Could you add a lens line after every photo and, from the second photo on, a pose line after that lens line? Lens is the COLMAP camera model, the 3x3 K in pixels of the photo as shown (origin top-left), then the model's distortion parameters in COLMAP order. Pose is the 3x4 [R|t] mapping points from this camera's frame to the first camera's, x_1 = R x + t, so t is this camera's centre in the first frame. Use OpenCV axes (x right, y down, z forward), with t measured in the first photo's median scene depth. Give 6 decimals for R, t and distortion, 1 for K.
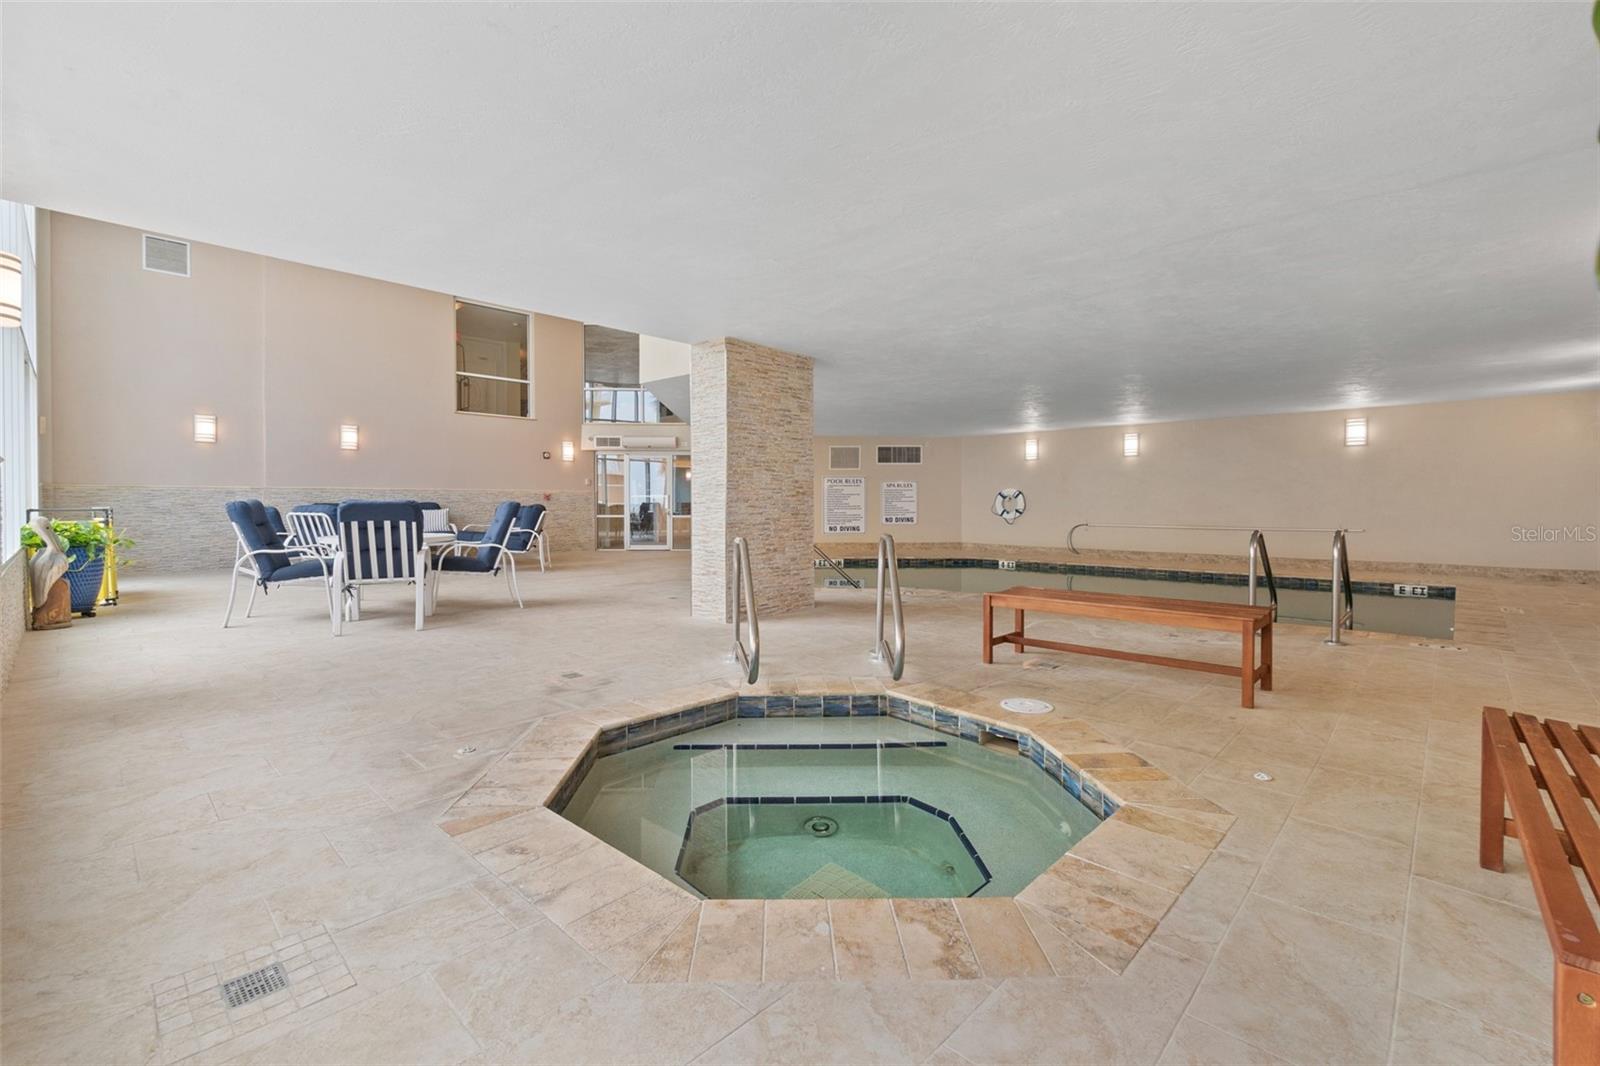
lens RADIAL K [[695.0, 0, 794.9], [0, 695.0, 519.4], [0, 0, 1]] dist [-0.000267, -0.000033]
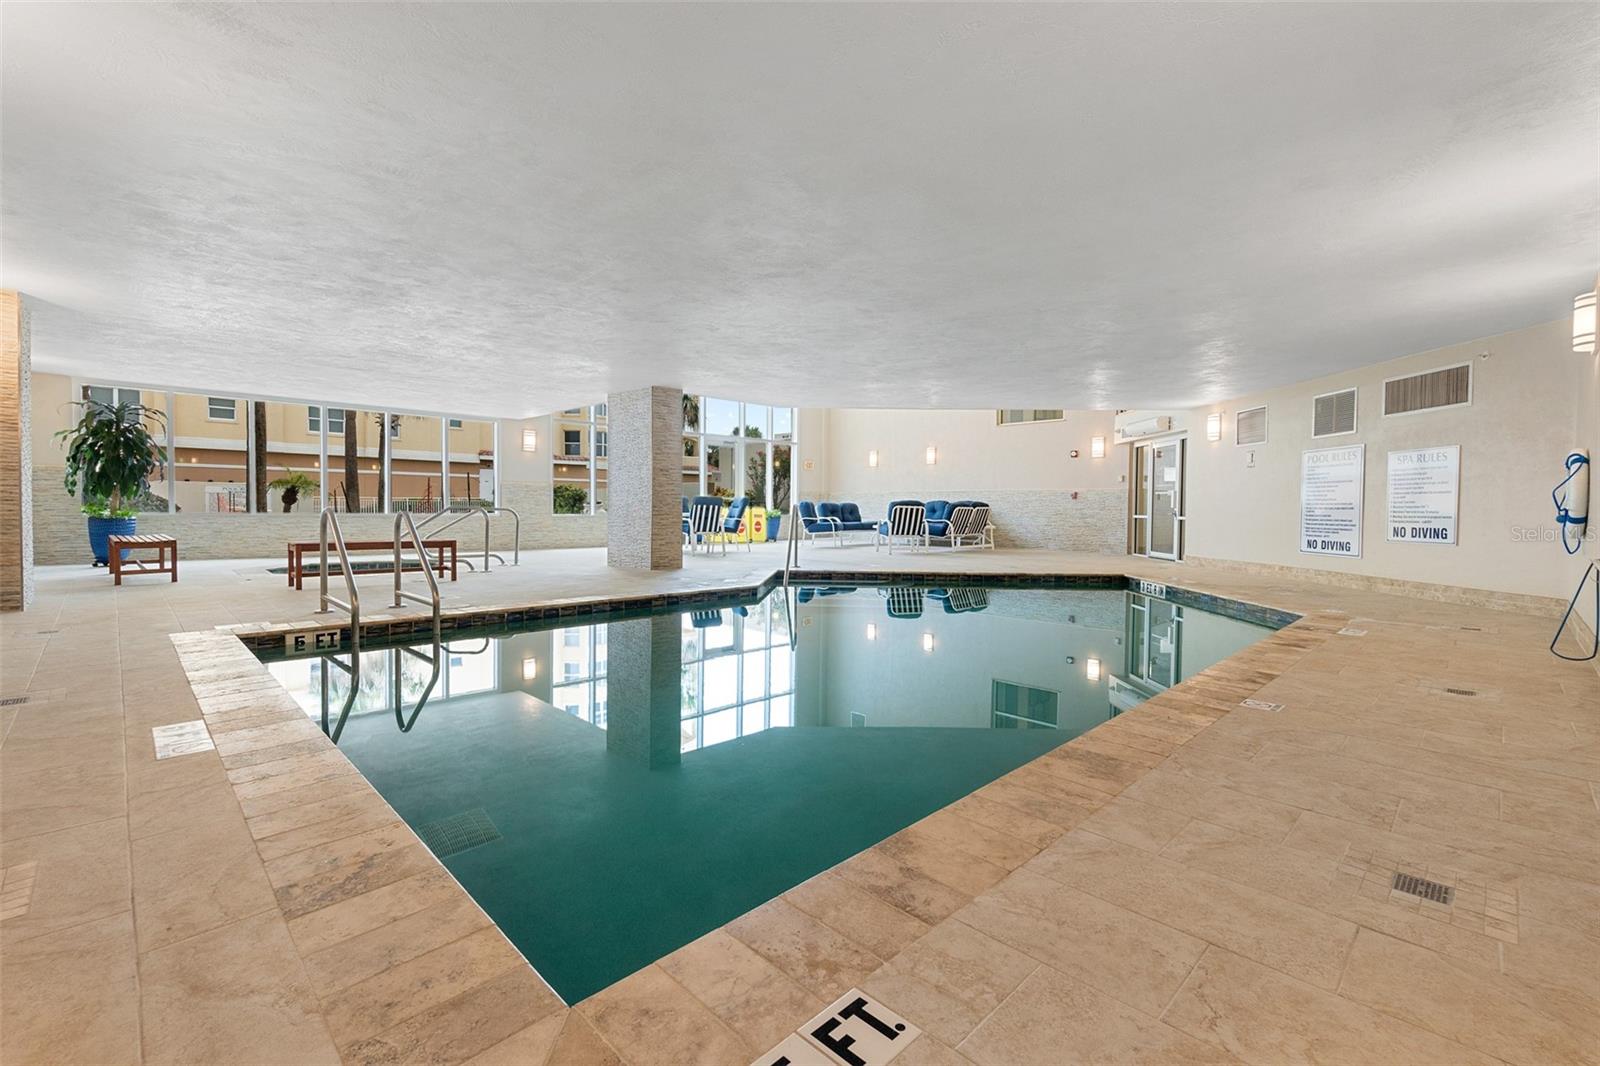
lens RADIAL K [[695.0, 0, 794.9], [0, 695.0, 519.4], [0, 0, 1]] dist [-0.000267, -0.000033]
pose [[-0.033061, 0.017498, -0.999300, 0.658674], [-0.031998, 0.999316, 0.018557, -0.003783], [0.998941, 0.032589, -0.032478, 0.634236]]
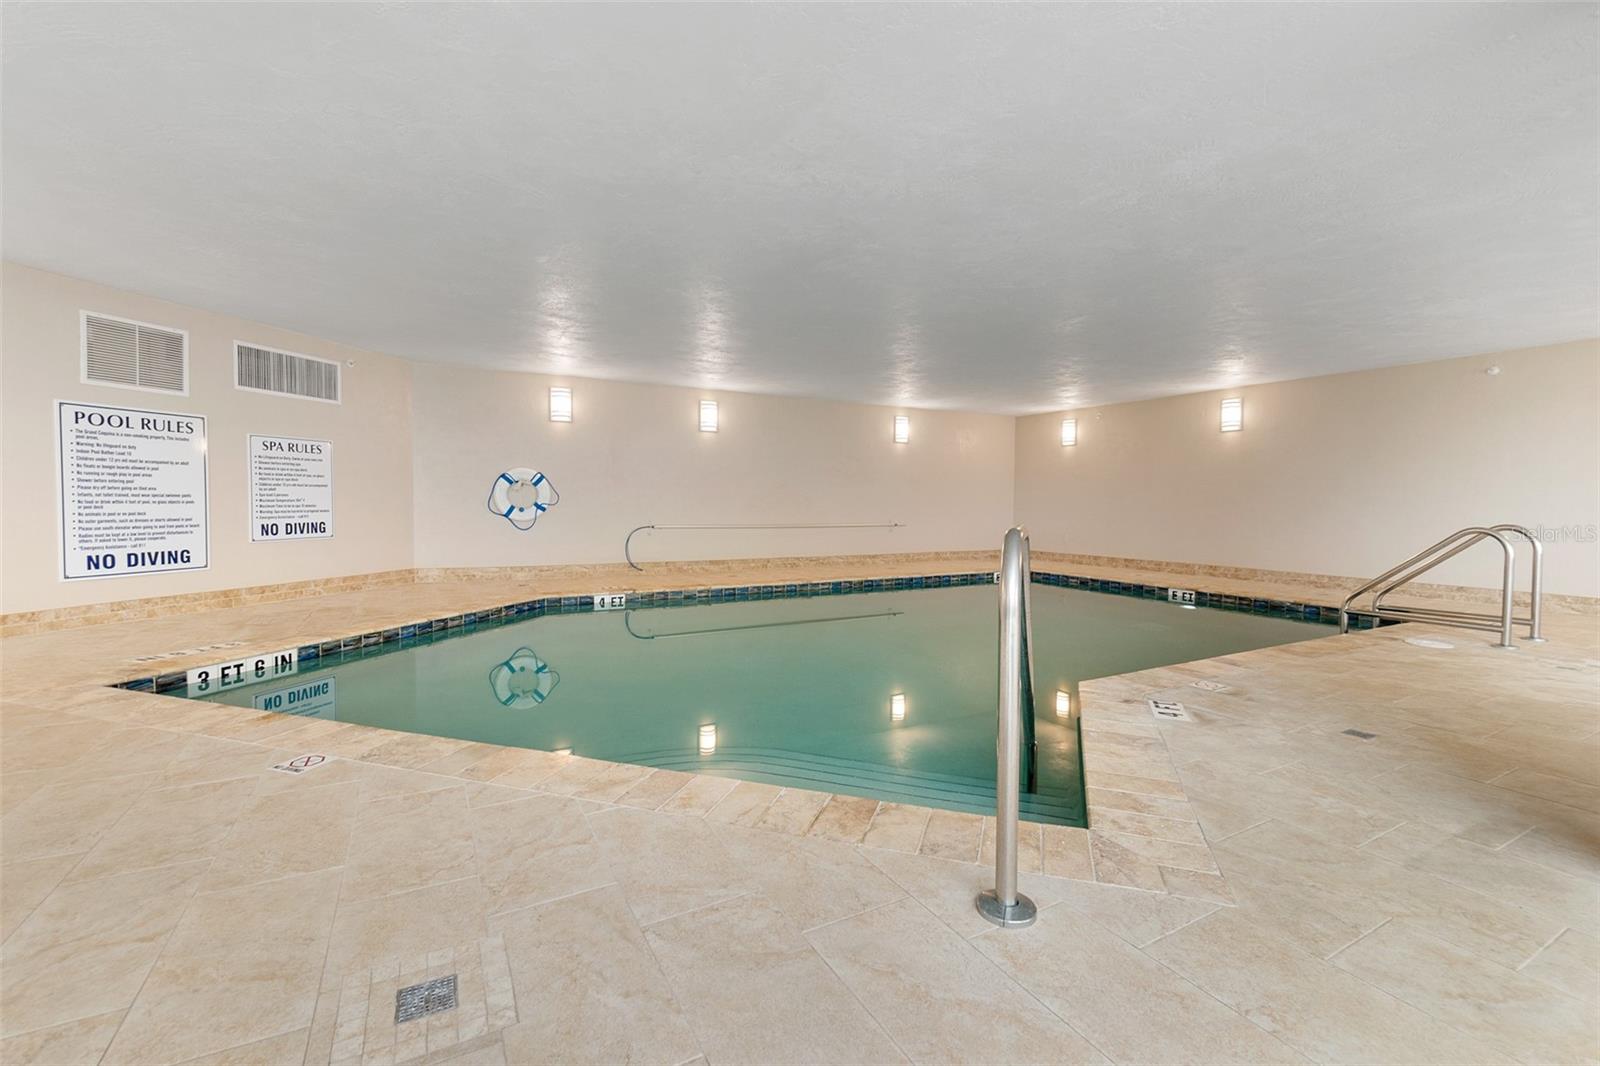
lens RADIAL K [[695.0, 0, 794.9], [0, 695.0, 519.4], [0, 0, 1]] dist [-0.000267, -0.000033]
pose [[0.301900, -0.021860, 0.953089, -0.170053], [0.012794, 0.999740, 0.018878, -0.009614], [-0.953254, 0.006495, 0.302102, 0.613347]]
